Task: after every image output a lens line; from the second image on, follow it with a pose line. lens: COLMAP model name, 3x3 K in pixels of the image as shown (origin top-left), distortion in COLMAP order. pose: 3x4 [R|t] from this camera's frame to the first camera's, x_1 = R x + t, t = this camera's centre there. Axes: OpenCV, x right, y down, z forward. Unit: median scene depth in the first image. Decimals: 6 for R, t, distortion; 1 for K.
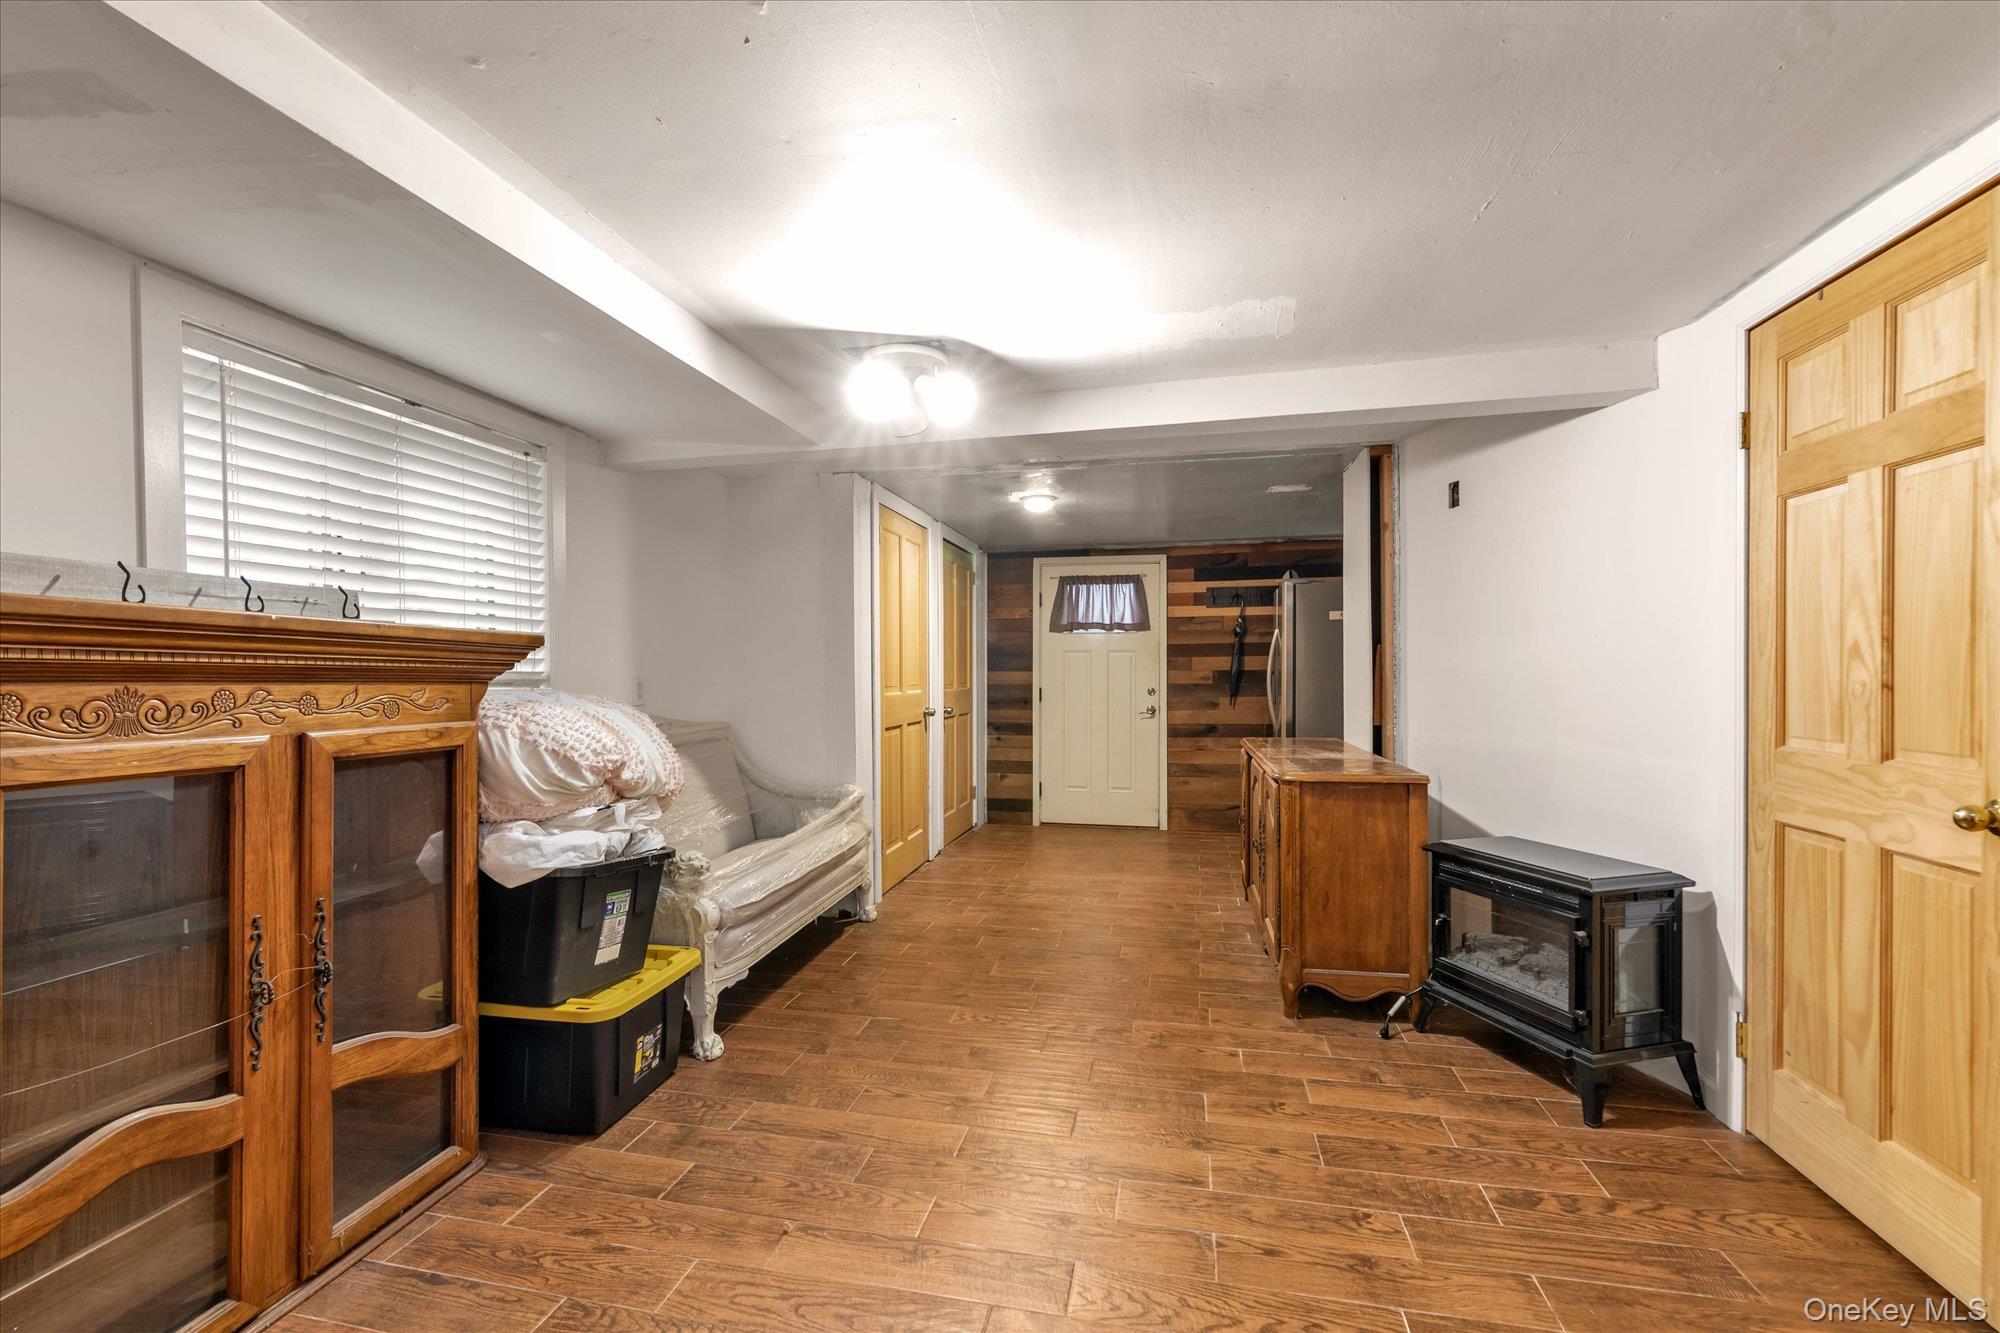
lens RADIAL K [[871.3, 0, 987.2], [0, 871.3, 654.3], [0, 0, 1]] dist [-0.000548, -0.000444]
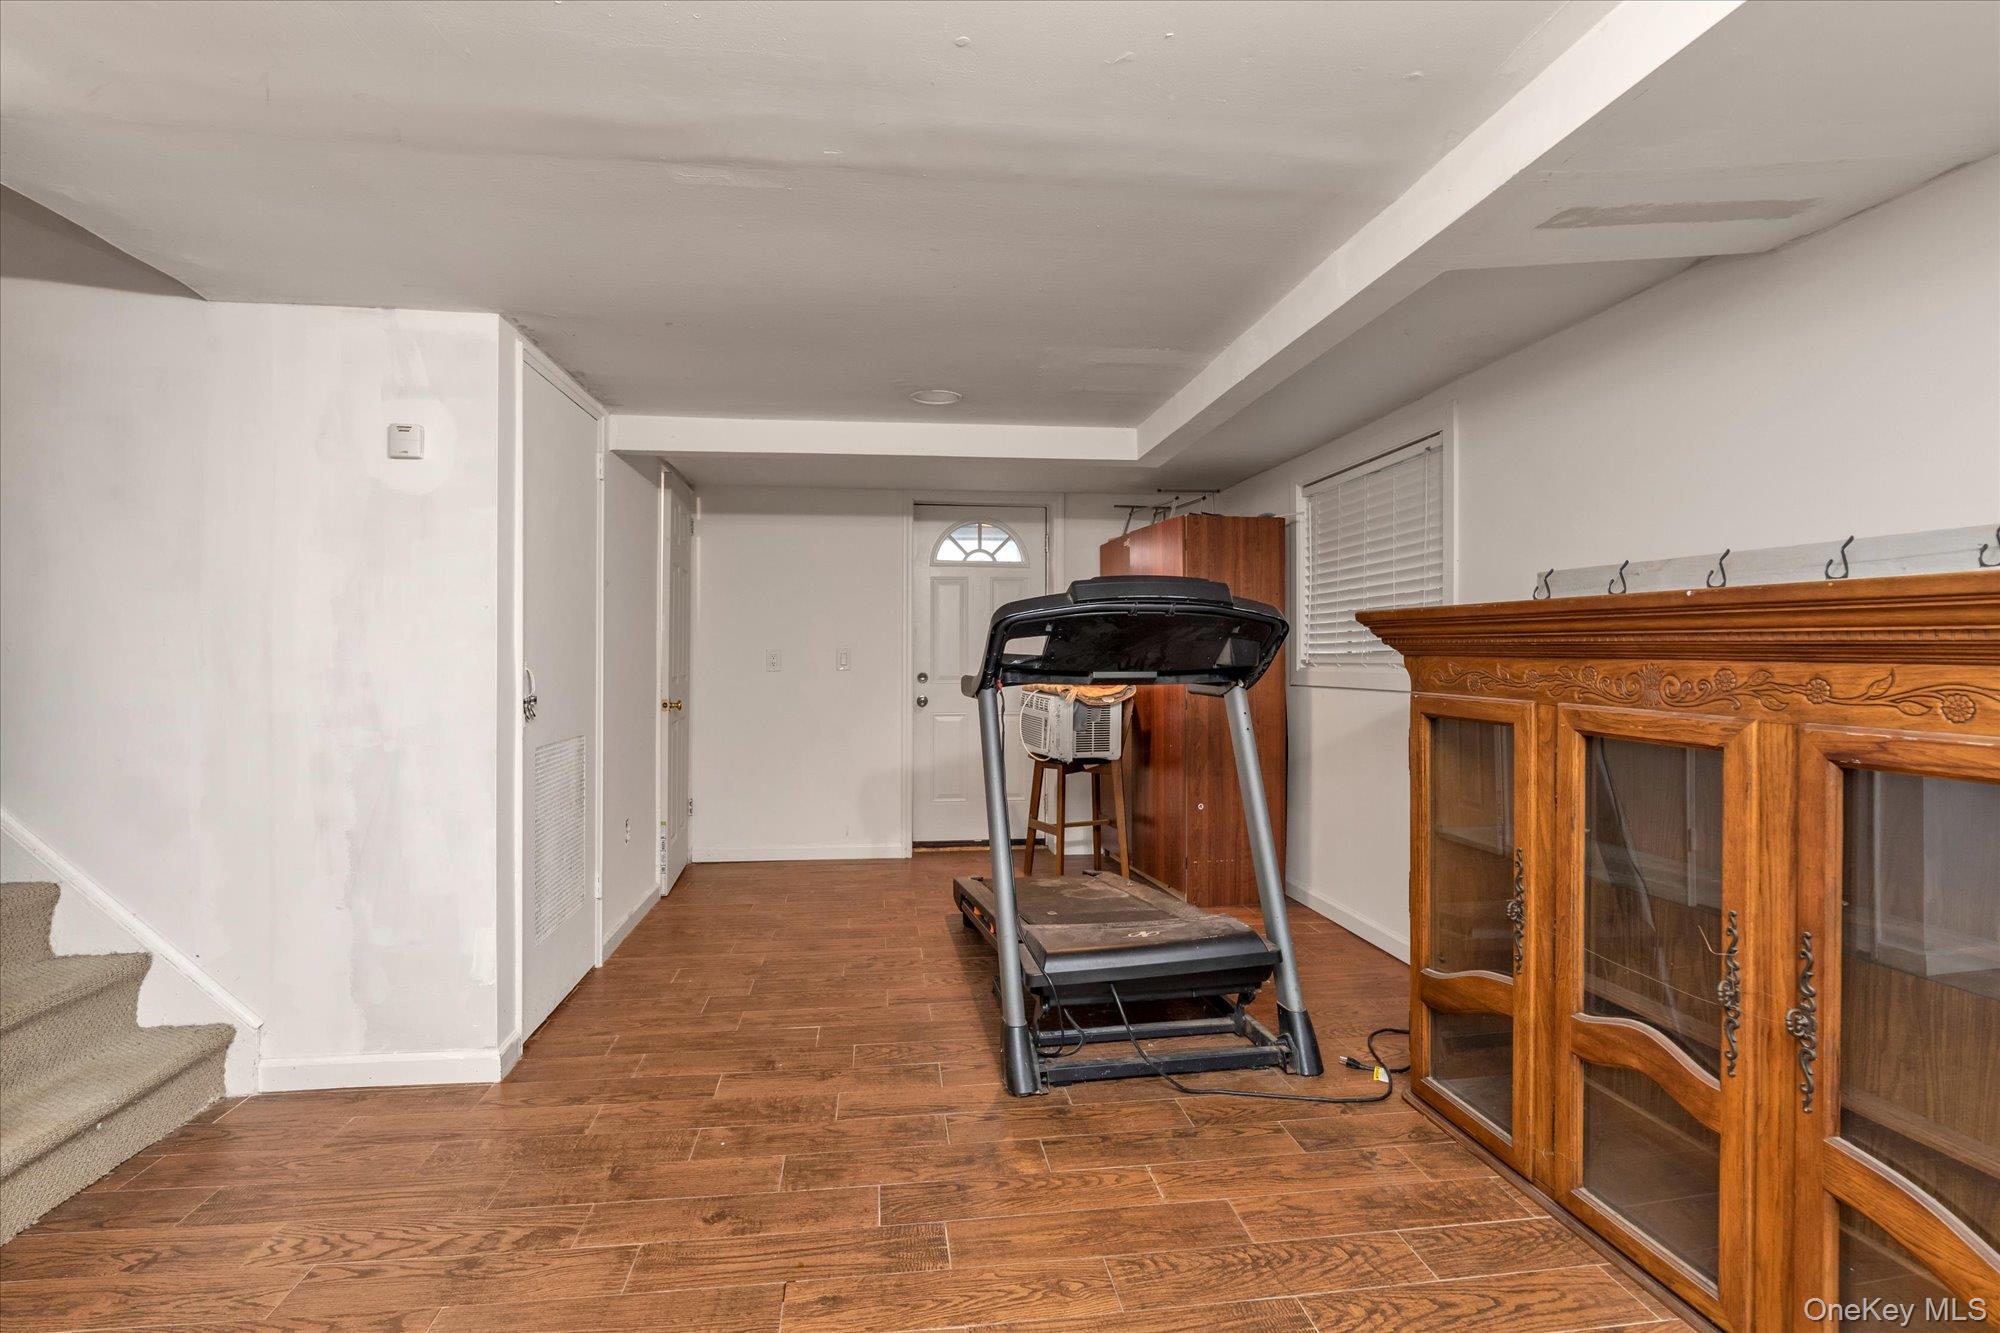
lens RADIAL K [[871.3, 0, 987.2], [0, 871.3, 654.3], [0, 0, 1]] dist [-0.000548, -0.000444]
pose [[-0.944181, -0.005218, -0.329385, 0.229129], [-0.001416, 0.999930, -0.011781, 0.036671], [0.329423, -0.010657, -0.944122, 1.561641]]
